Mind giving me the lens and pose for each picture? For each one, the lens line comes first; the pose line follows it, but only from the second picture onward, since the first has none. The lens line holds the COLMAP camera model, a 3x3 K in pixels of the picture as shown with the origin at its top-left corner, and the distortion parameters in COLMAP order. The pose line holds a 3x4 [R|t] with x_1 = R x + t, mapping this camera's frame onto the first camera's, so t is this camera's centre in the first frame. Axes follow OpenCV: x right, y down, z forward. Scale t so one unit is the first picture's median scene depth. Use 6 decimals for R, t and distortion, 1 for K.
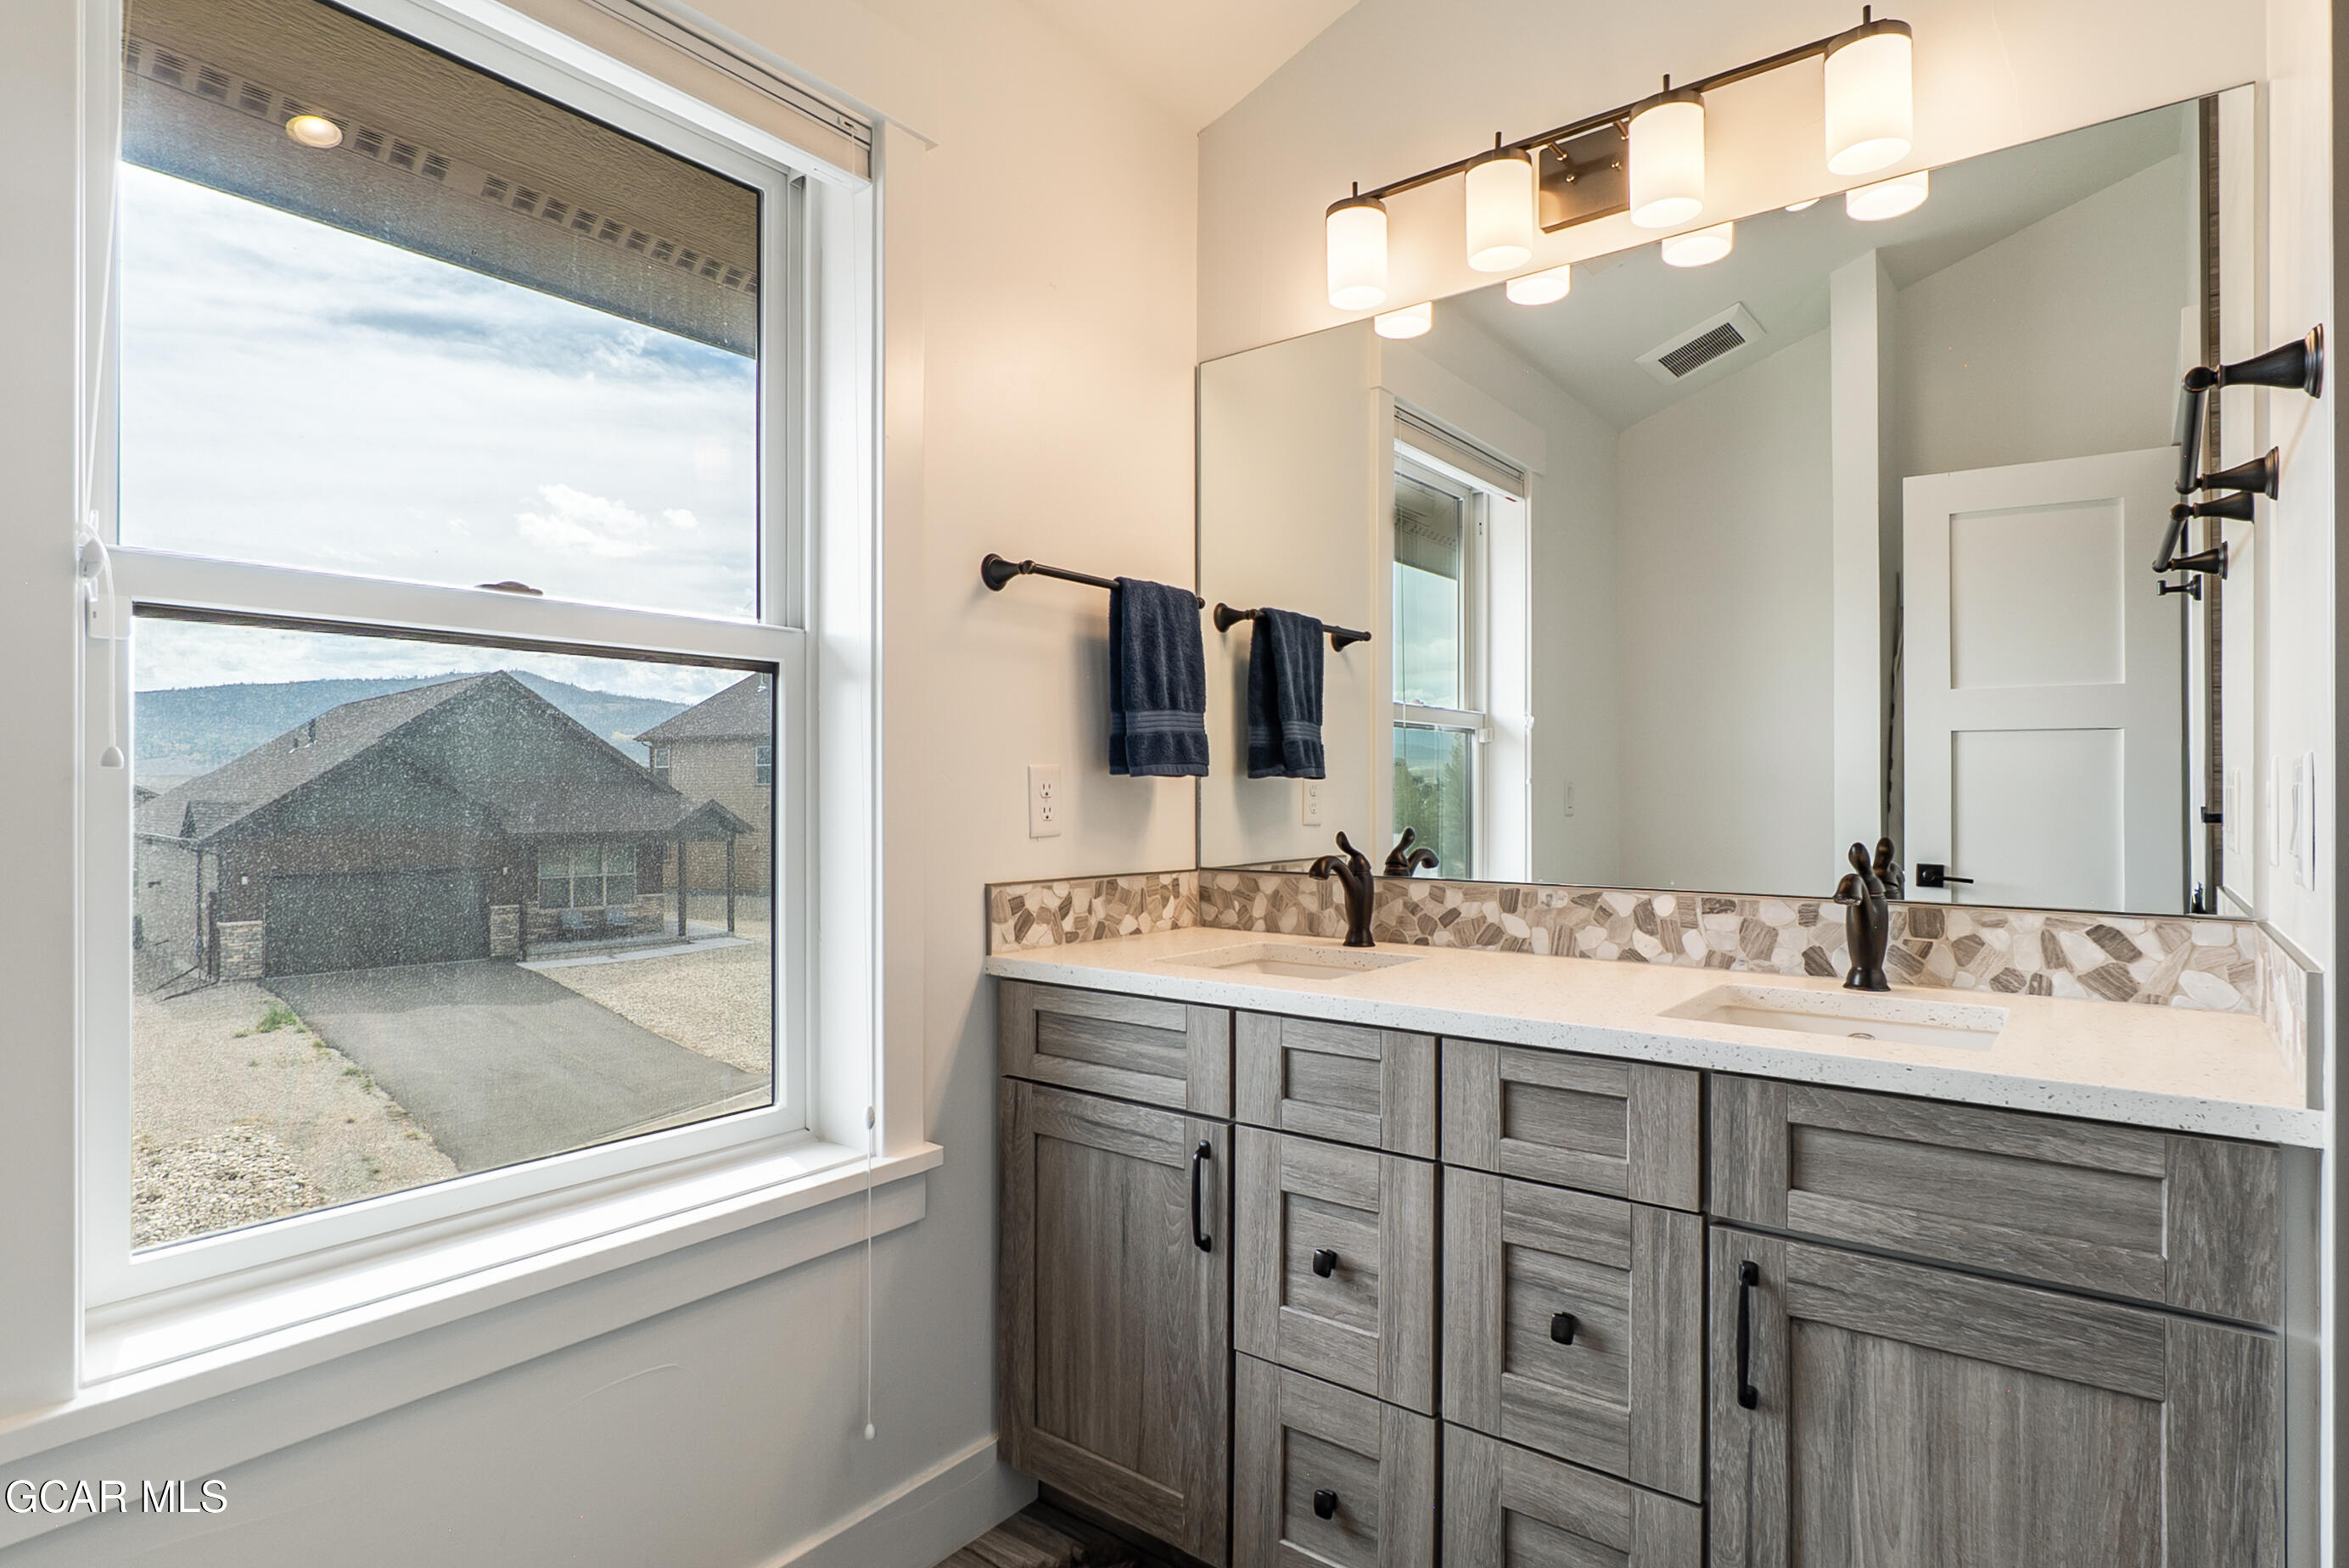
lens RADIAL K [[1240.7, 0, 1174.0], [0, 1240.7, 810.4], [0, 0, 1]] dist [0.002273, 0.000568]
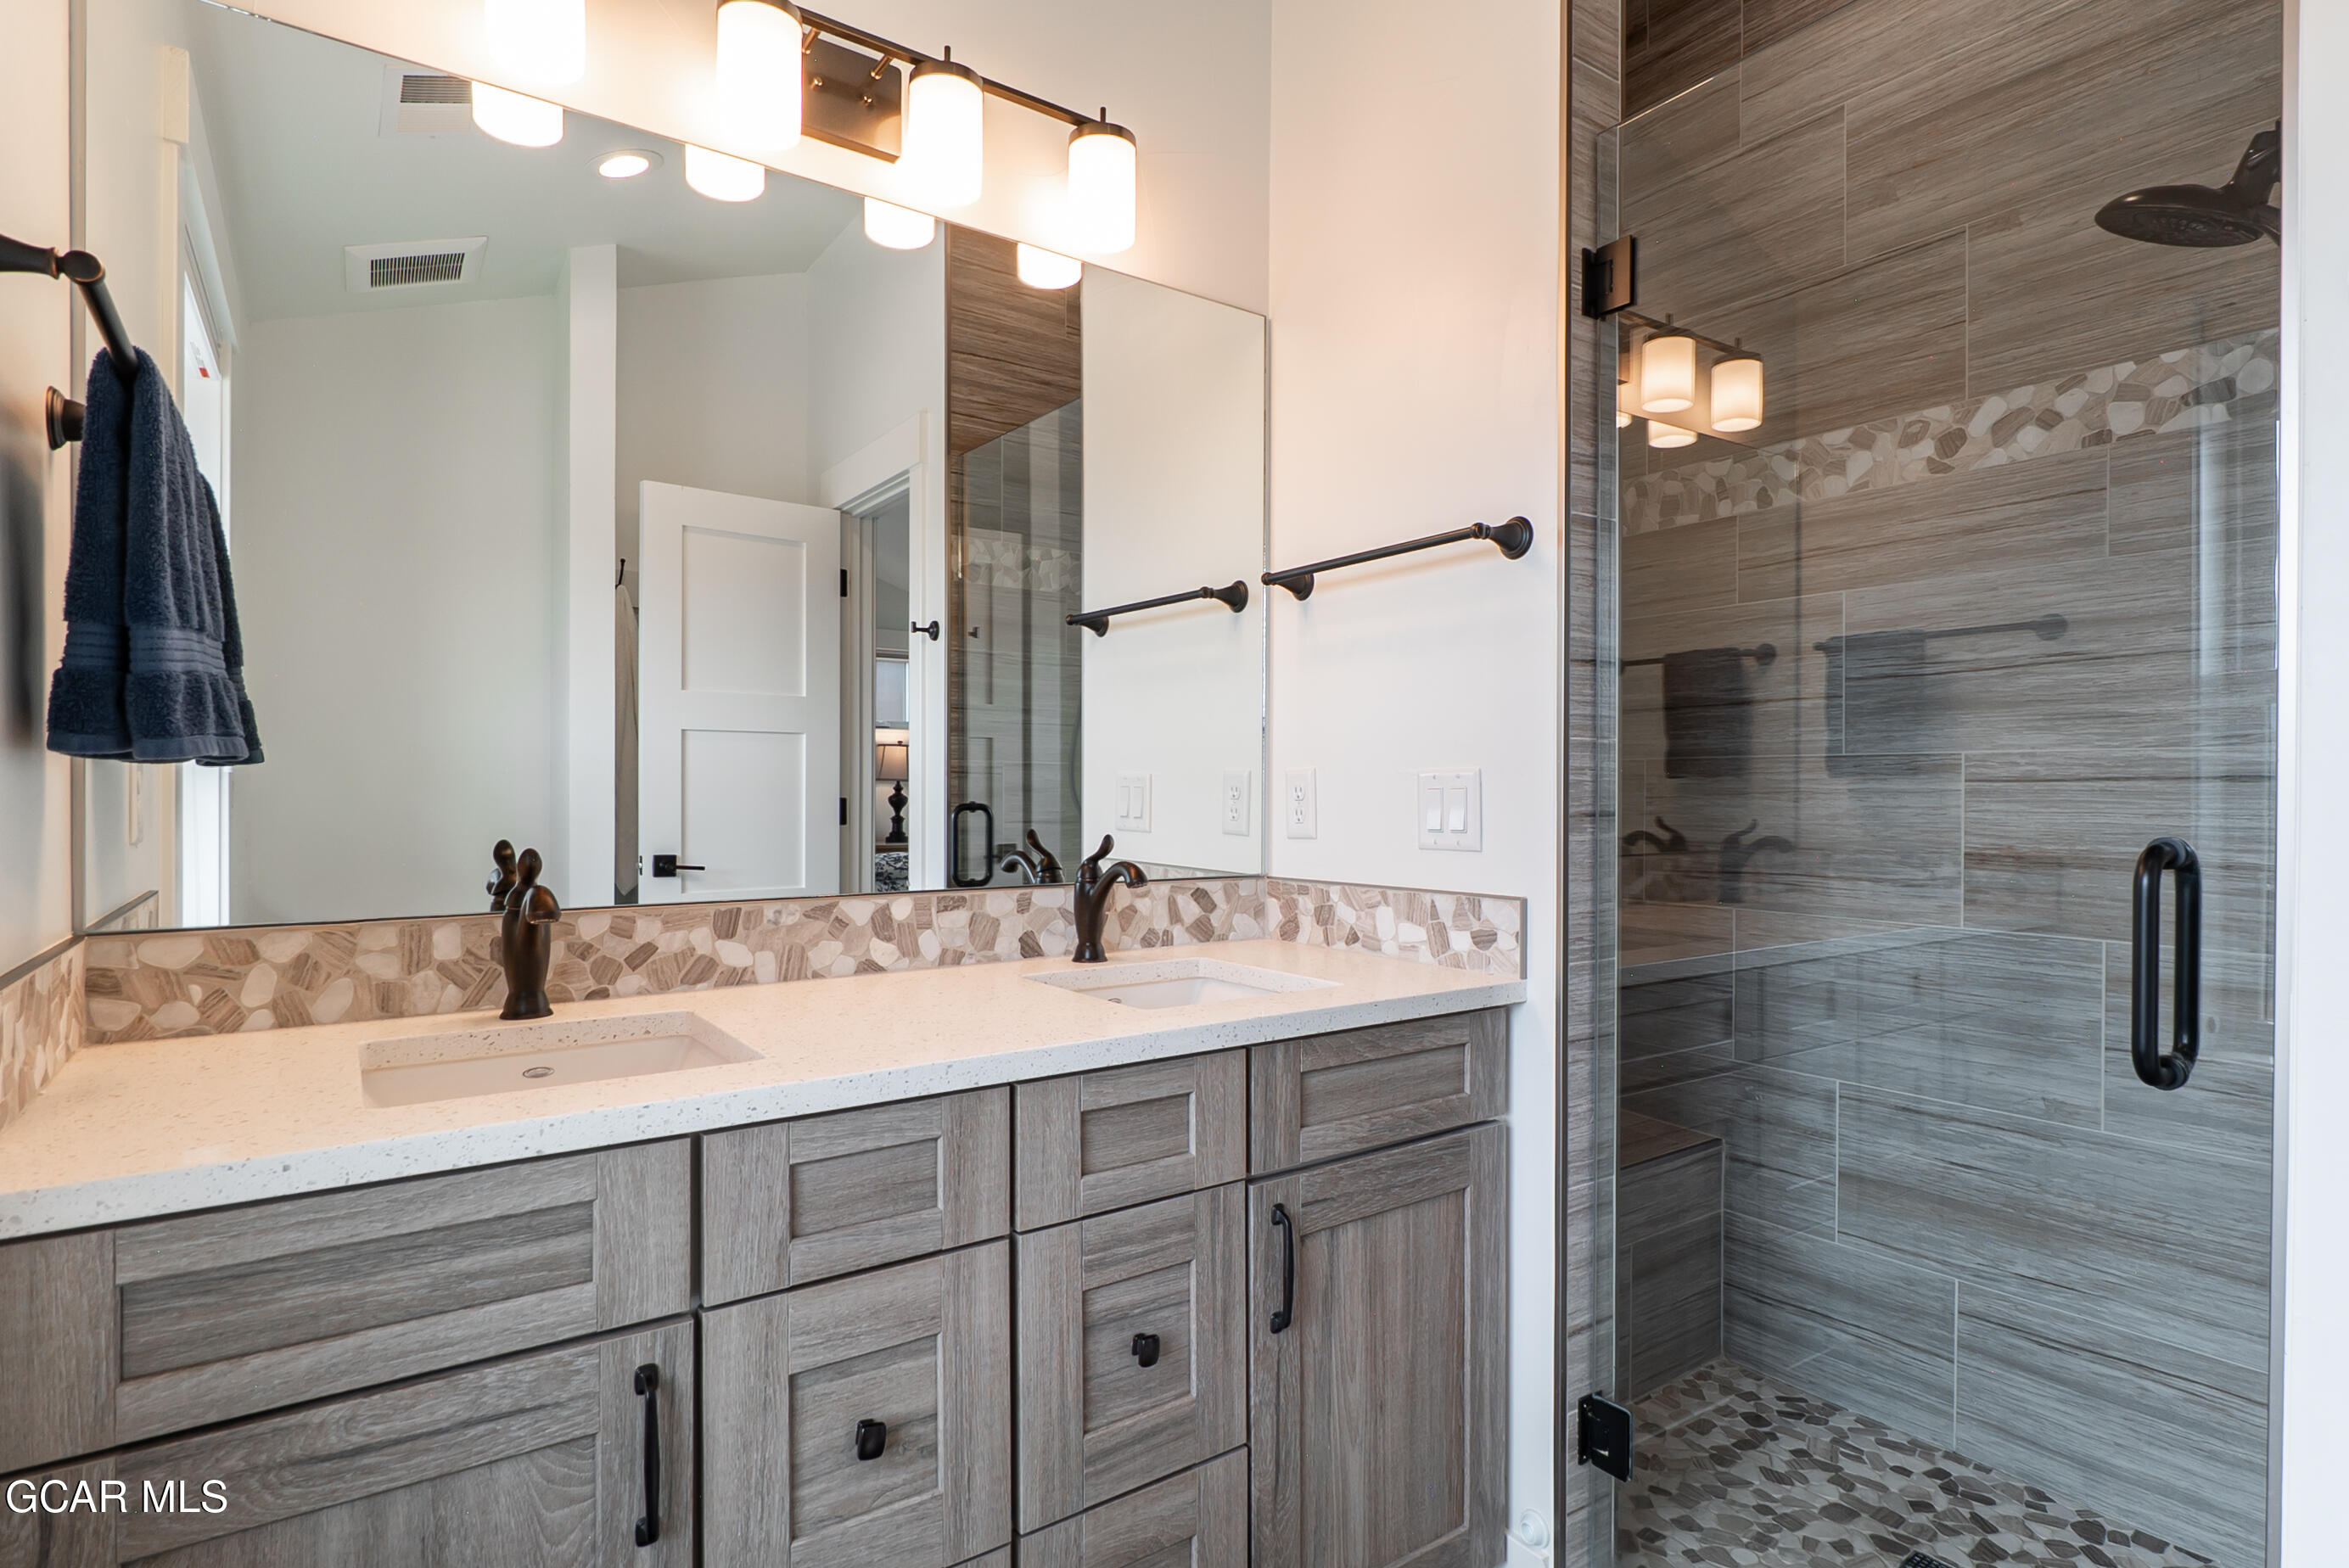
lens RADIAL K [[1188.6, 0, 1182.2], [0, 1188.6, 797.8], [0, 0, 1]] dist [-0.002800, 0.000343]
pose [[0.289526, -0.009107, 0.957127, -0.464899], [0.010634, 0.999924, 0.006298, -0.013619], [-0.957111, 0.008355, 0.289601, 0.588765]]
